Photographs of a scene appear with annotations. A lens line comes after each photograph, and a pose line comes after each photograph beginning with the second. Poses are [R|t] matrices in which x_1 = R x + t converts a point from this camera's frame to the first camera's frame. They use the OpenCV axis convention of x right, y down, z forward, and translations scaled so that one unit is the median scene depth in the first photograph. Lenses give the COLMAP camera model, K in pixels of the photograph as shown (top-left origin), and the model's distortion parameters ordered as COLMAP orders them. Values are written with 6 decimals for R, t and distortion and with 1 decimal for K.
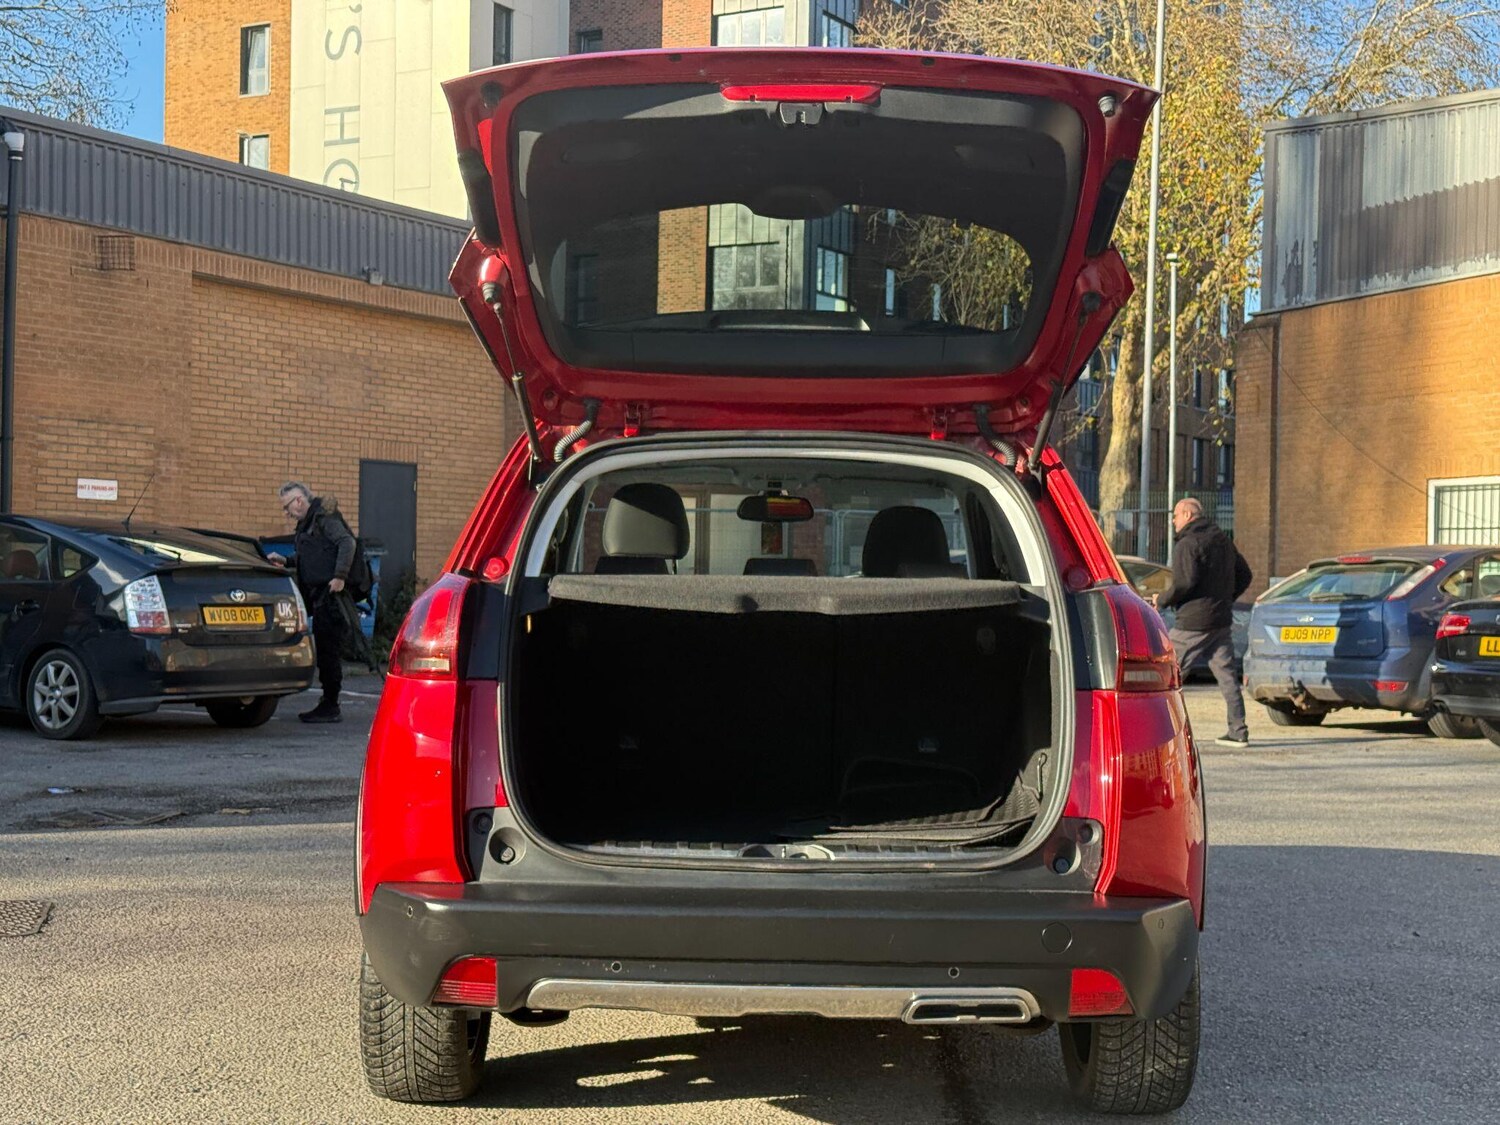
lens RADIAL K [[2121.4, 0, 752.4], [0, 2121.4, 583.4], [0, 0, 1]] dist [0.201786, -0.460124]
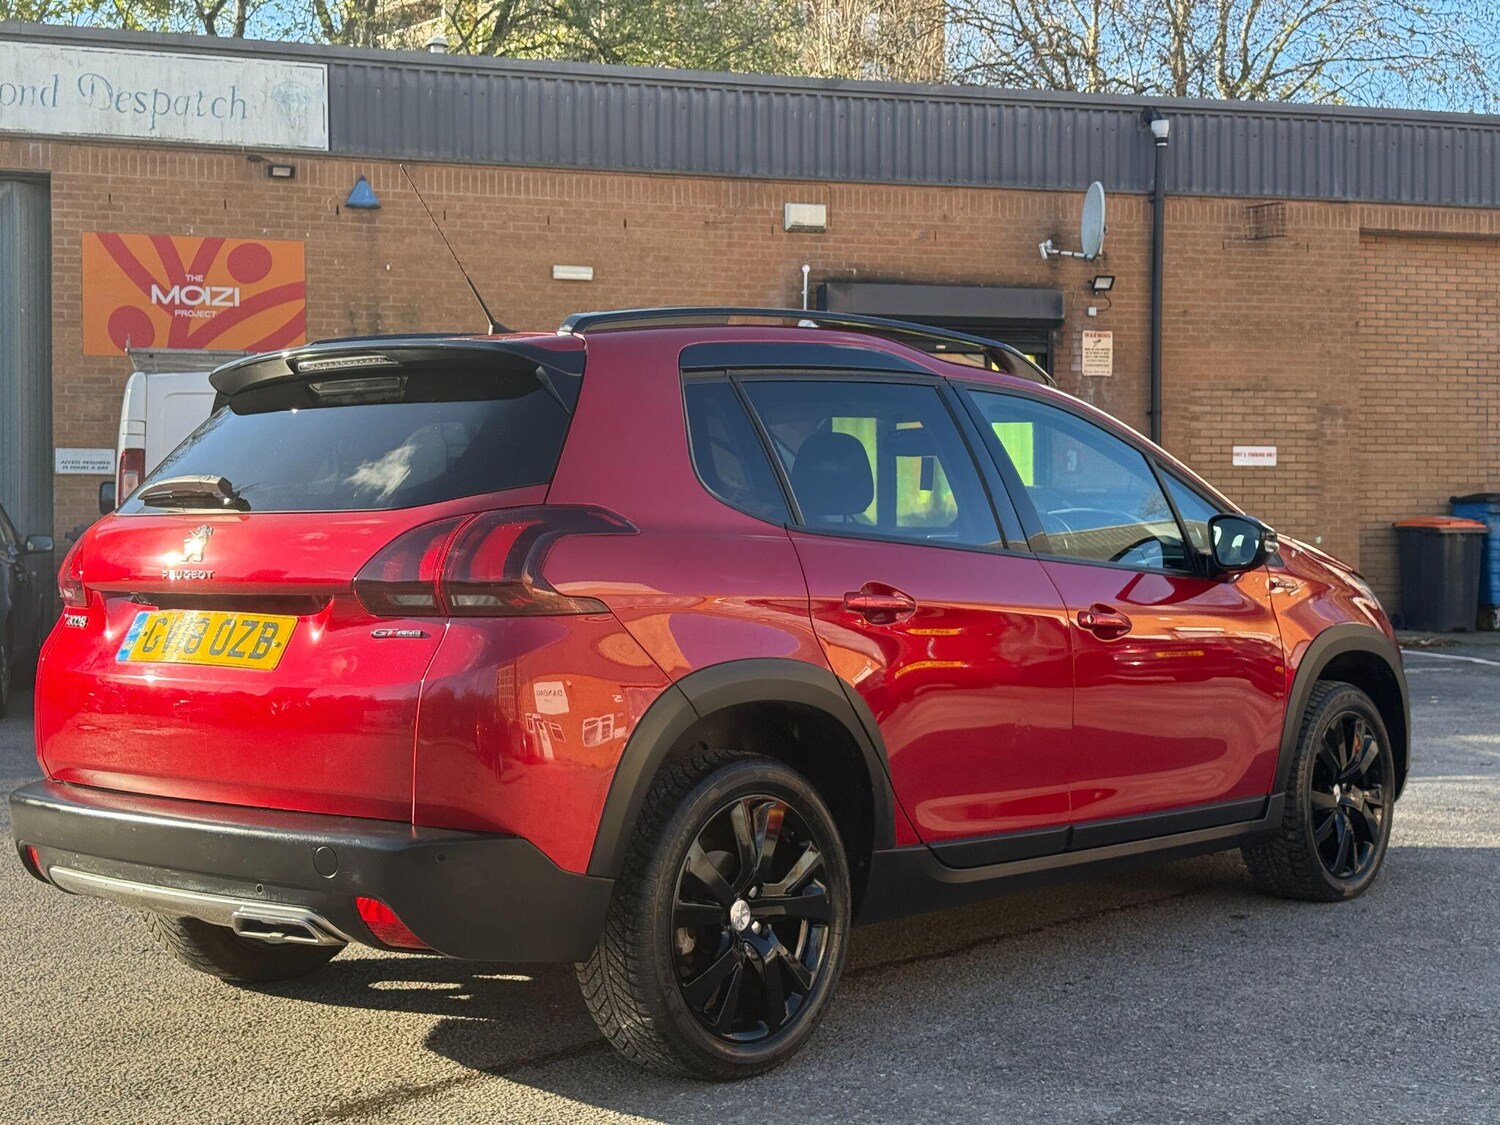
lens RADIAL K [[2125.5, 0, 753.0], [0, 2125.5, 560.8], [0, 0, 1]] dist [0.183876, -0.354248]
pose [[0.755287, -0.015924, -0.655200, 0.178928], [0.016123, 0.999854, -0.005715, 0.007731], [0.655196, -0.006248, 0.755433, 0.077144]]
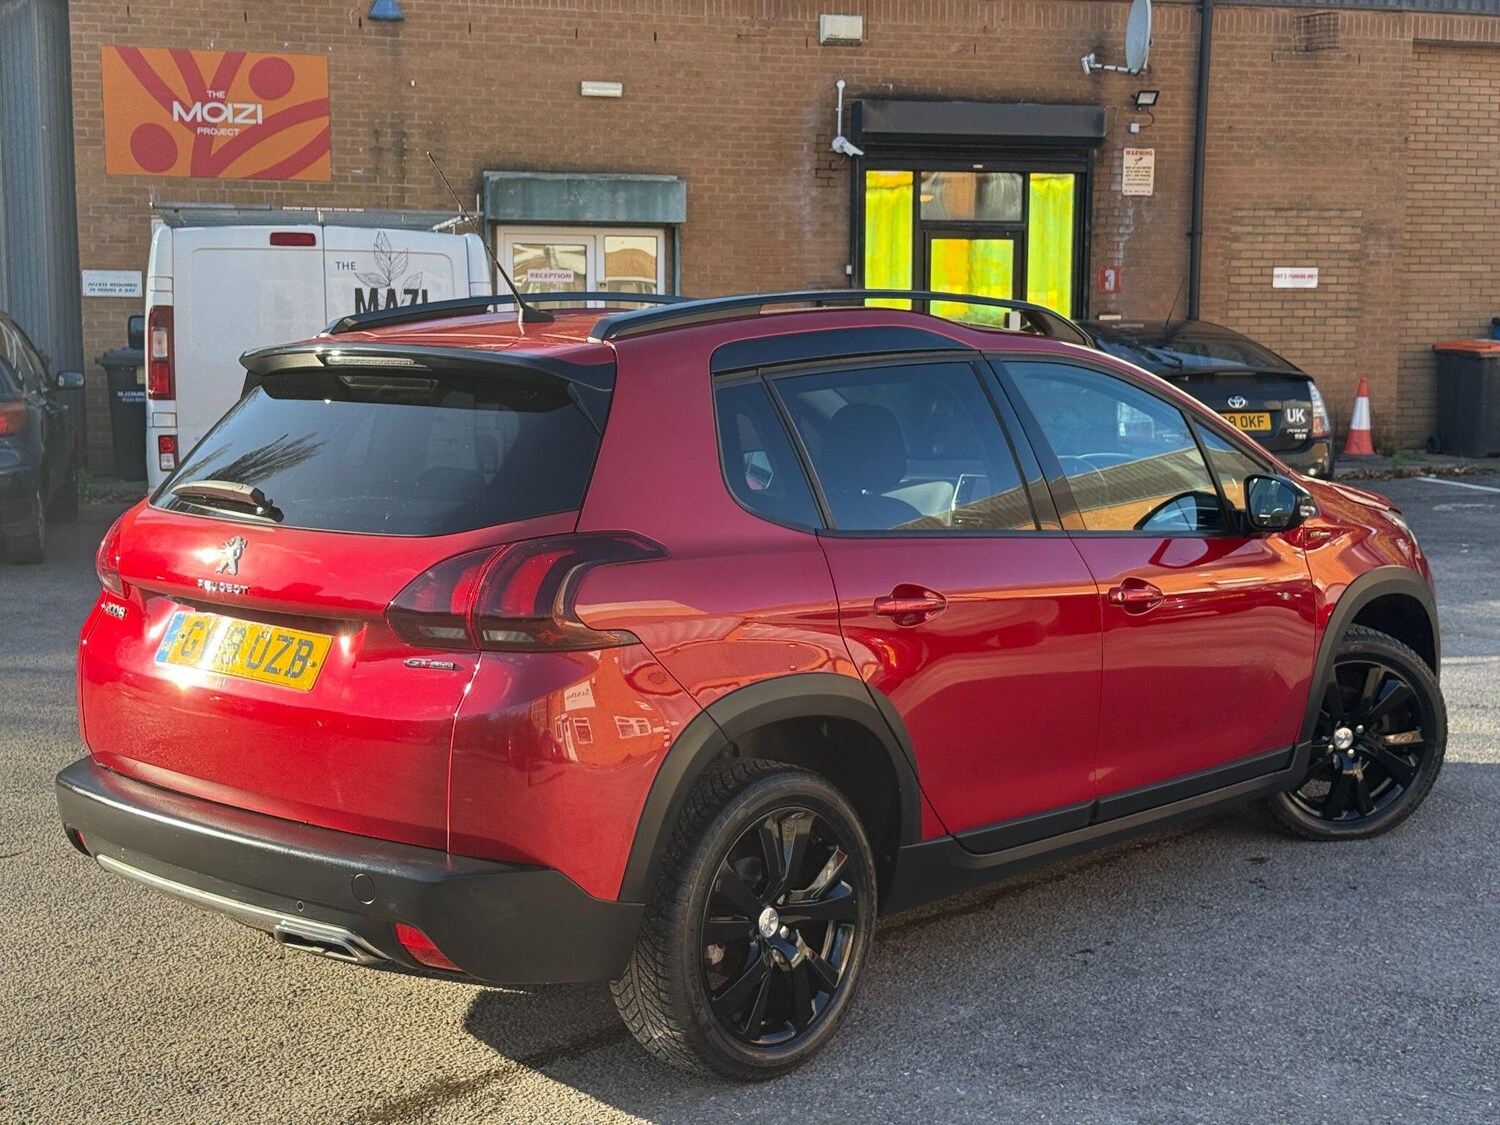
lens RADIAL K [[2122.3, 0, 756.2], [0, 2122.3, 593.2], [0, 0, 1]] dist [0.193985, -0.428141]
pose [[0.746878, 0.070477, -0.661216, 0.178245], [0.009367, 0.993154, 0.116439, -0.016681], [0.664895, -0.093159, 0.741104, 0.078160]]
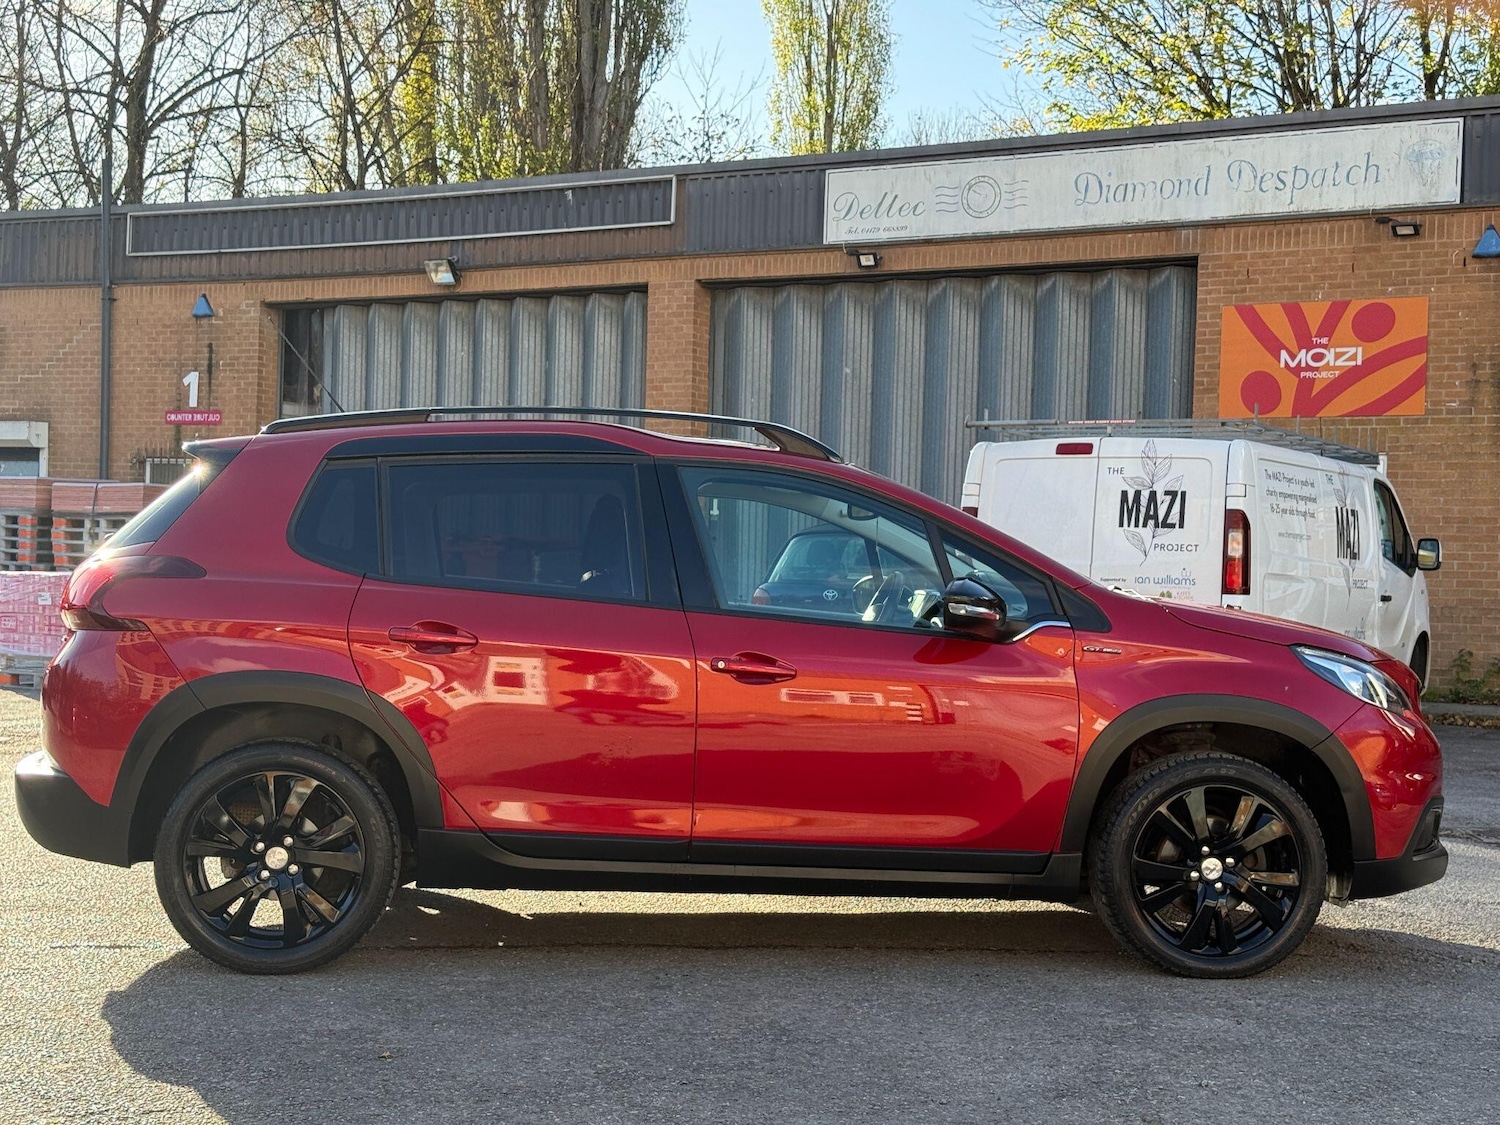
lens RADIAL K [[2146.7, 0, 731.3], [0, 2146.7, 563.7], [0, 0, 1]] dist [0.133354, -0.174614]
pose [[0.074532, -0.022480, -0.996965, 0.336622], [-0.022823, 0.999446, -0.024242, 0.007222], [0.996957, 0.024561, 0.073978, 0.274221]]
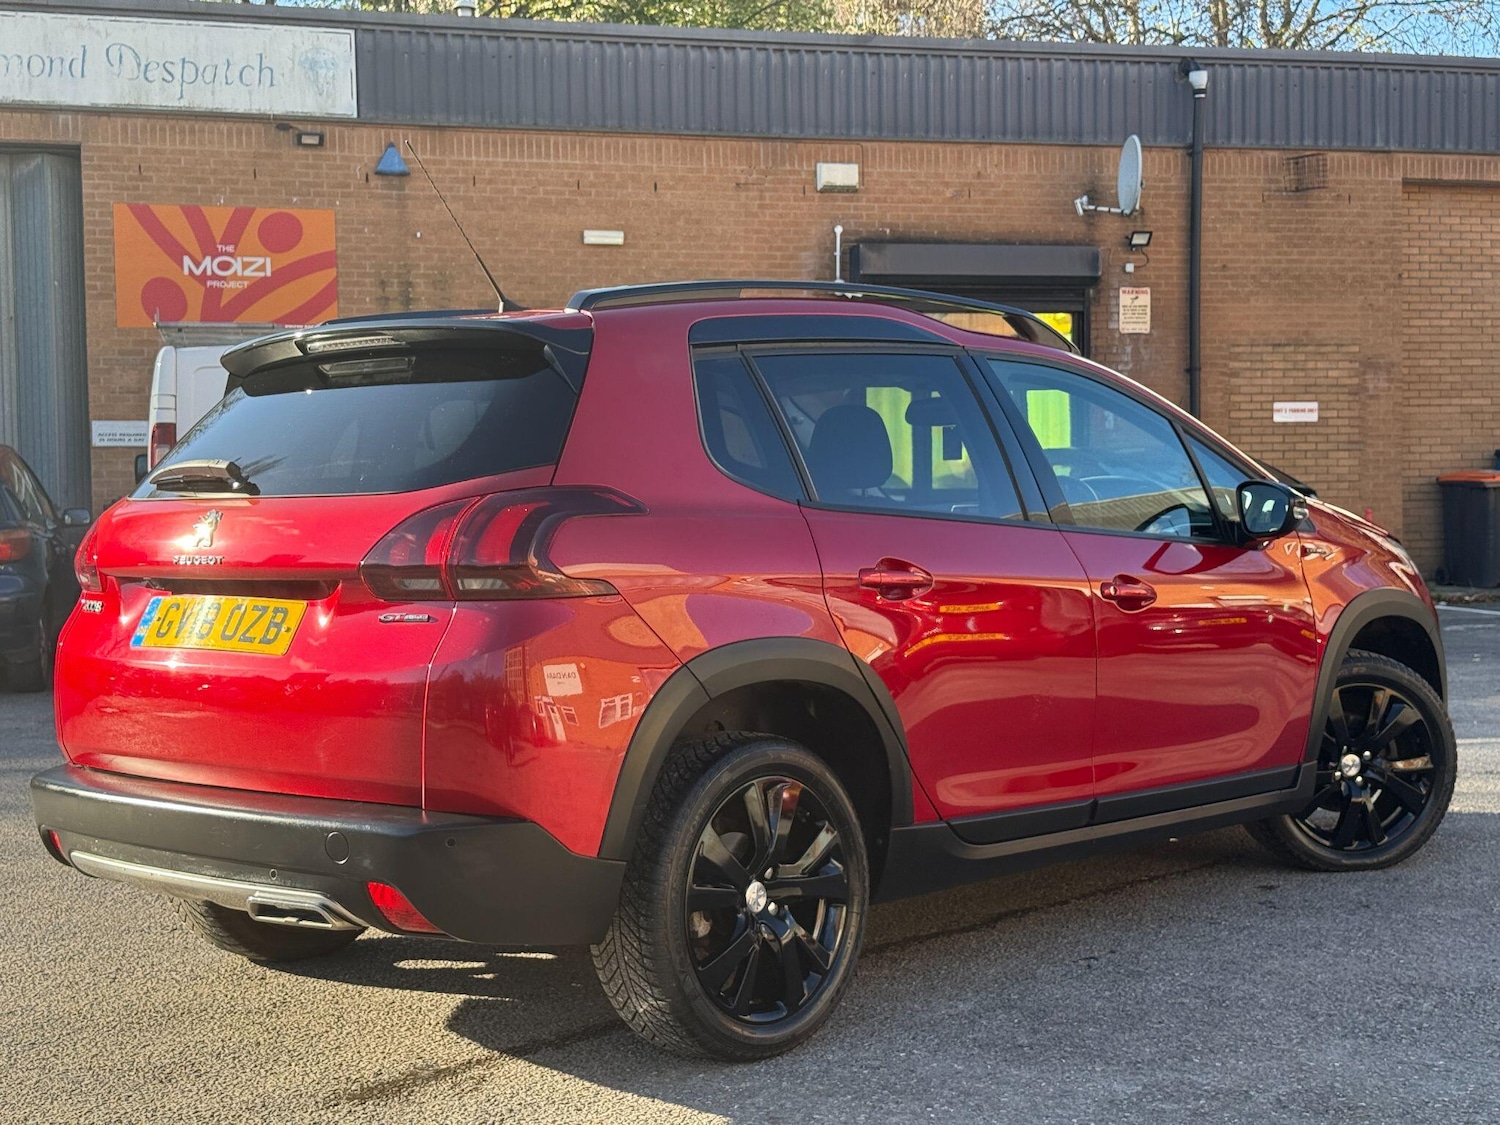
lens RADIAL K [[2124.5, 0, 747.7], [0, 2124.5, 585.9], [0, 0, 1]] dist [0.186864, -0.372316]
pose [[0.740268, -0.004691, -0.672295, 0.179493], [0.028278, 0.999308, 0.024165, 0.005964], [0.671716, -0.036899, 0.739889, 0.081026]]
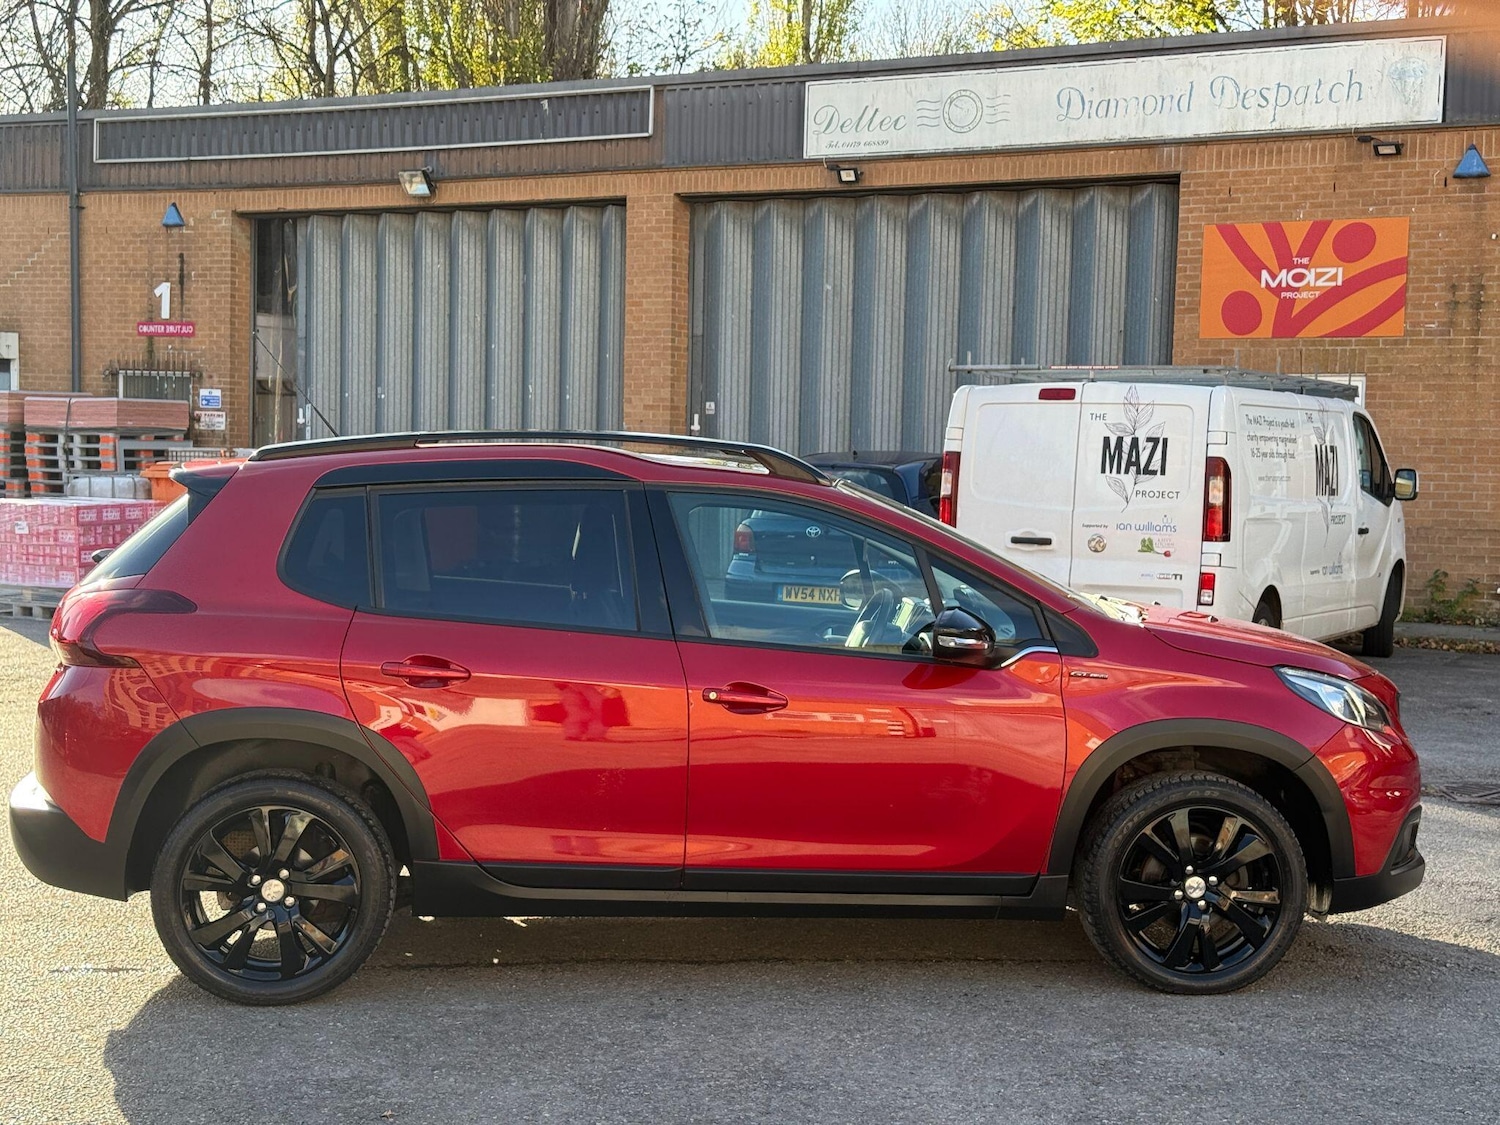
lens RADIAL K [[2149.8, 0, 751.6], [0, 2149.8, 564.6], [0, 0, 1]] dist [0.137550, -0.221156]
pose [[0.094351, 0.036097, -0.994884, 0.338230], [-0.017855, 0.999243, 0.034562, -0.014419], [0.995379, 0.014503, 0.094924, 0.271803]]
